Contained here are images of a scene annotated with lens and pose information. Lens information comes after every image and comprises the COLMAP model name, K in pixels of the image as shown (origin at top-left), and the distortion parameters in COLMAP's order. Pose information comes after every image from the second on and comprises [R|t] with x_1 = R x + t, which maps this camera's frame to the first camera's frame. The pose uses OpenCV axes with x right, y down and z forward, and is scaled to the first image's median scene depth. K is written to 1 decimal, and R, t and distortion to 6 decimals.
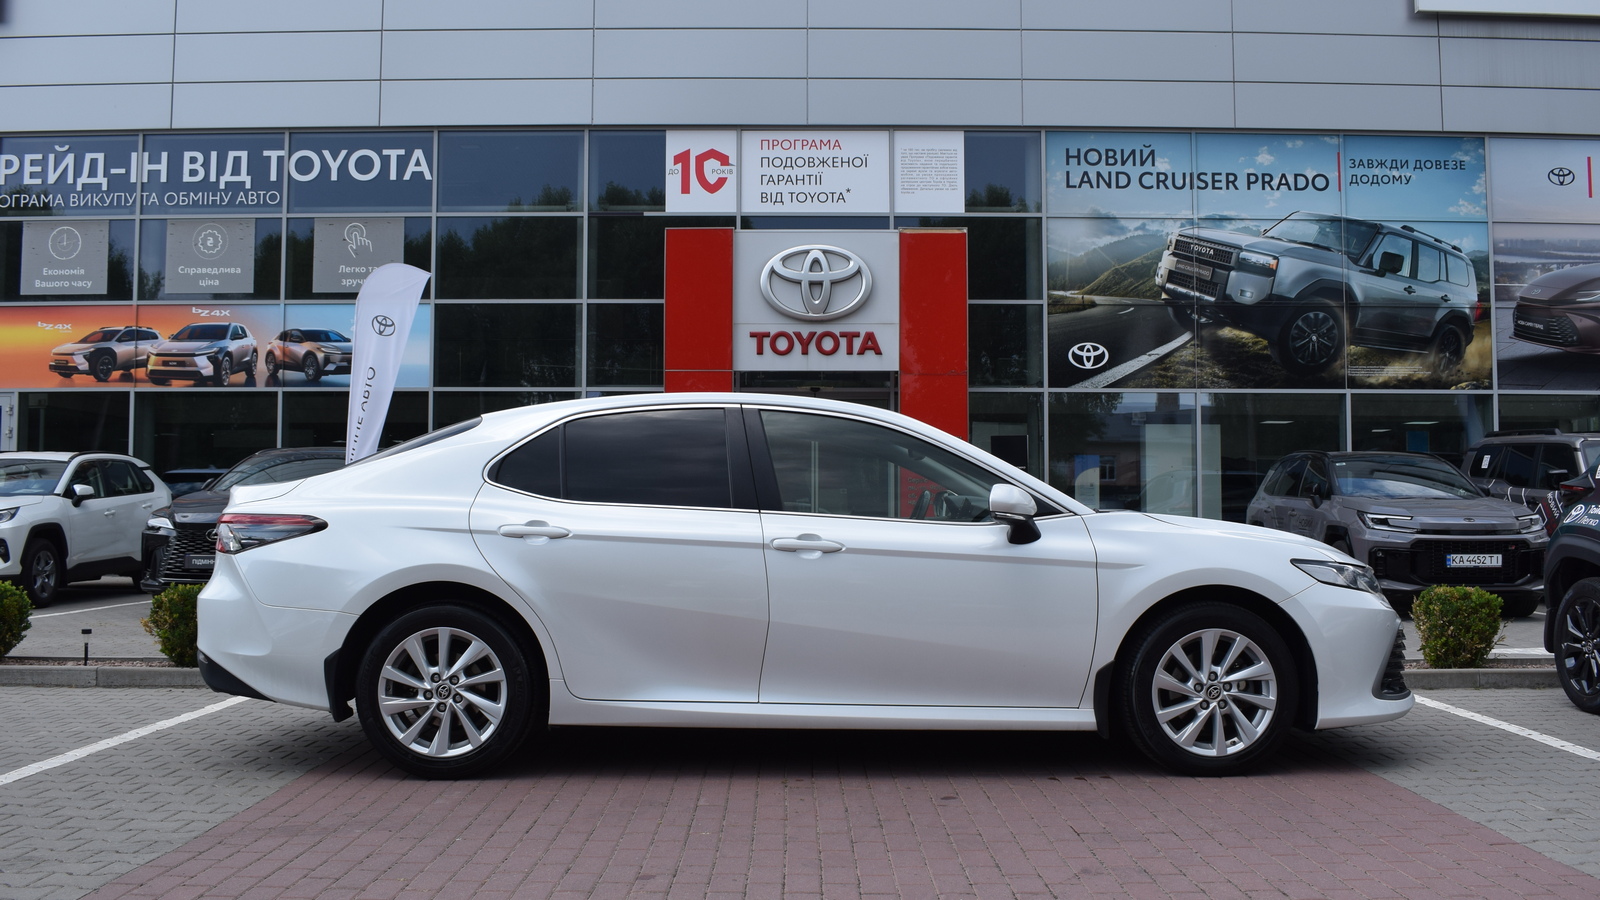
lens RADIAL K [[1868.7, 0, 794.5], [0, 1868.7, 439.4], [0, 0, 1]] dist [-0.105657, 0.000000]
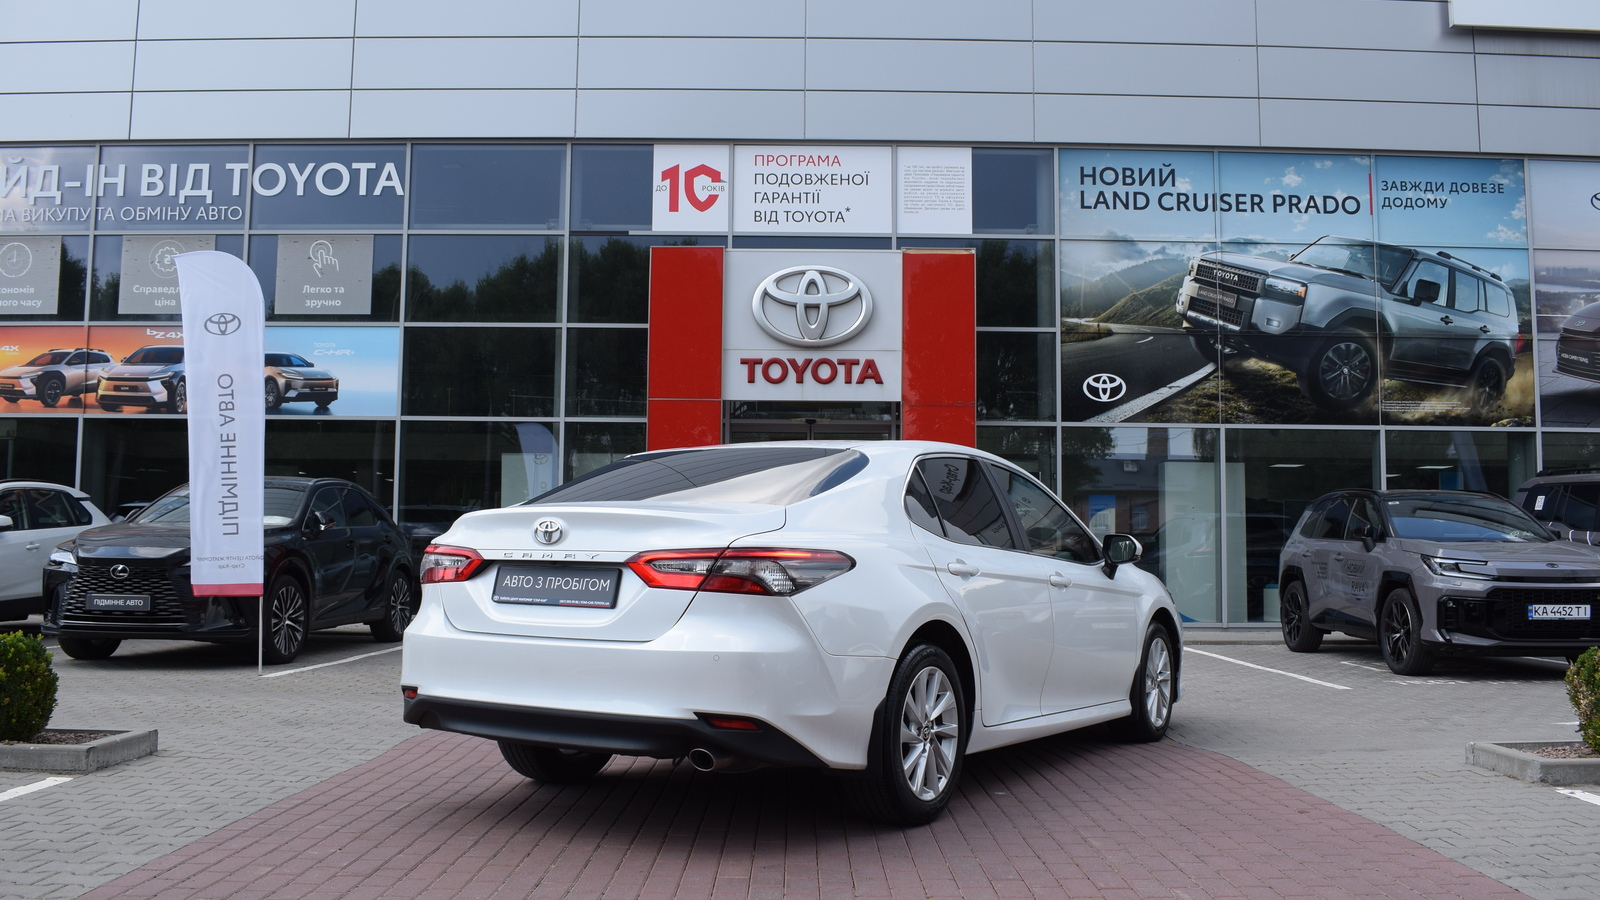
lens RADIAL K [[1341.2, 0, 805.6], [0, 1341.2, 464.1], [0, 0, 1]] dist [-0.084640, 0.008812]
pose [[0.999940, 0.006936, -0.008447, 0.014272], [-0.007220, 0.999394, -0.034046, 0.017315], [0.008206, 0.034105, 0.999385, 0.336881]]
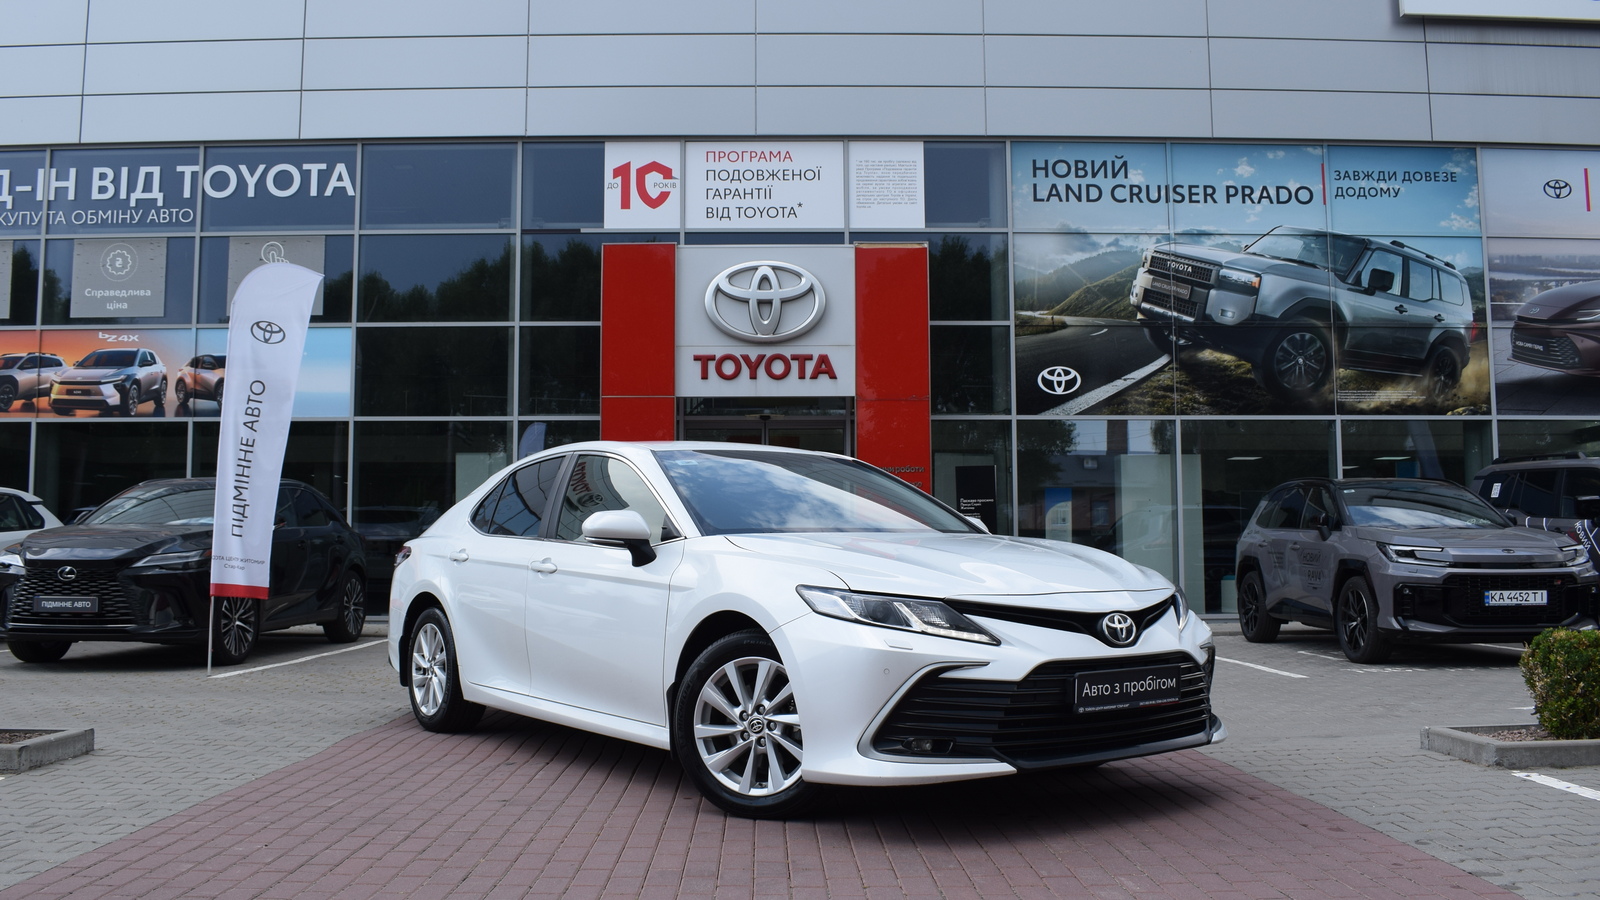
lens RADIAL K [[1316.9, 0, 789.7], [0, 1316.9, 474.1], [0, 0, 1]] dist [-0.084035, 0.003816]
pose [[0.999982, -0.004468, -0.003911, 0.025836], [0.004329, 0.999387, -0.034738, 0.024245], [0.004064, 0.034720, 0.999389, 0.351227]]
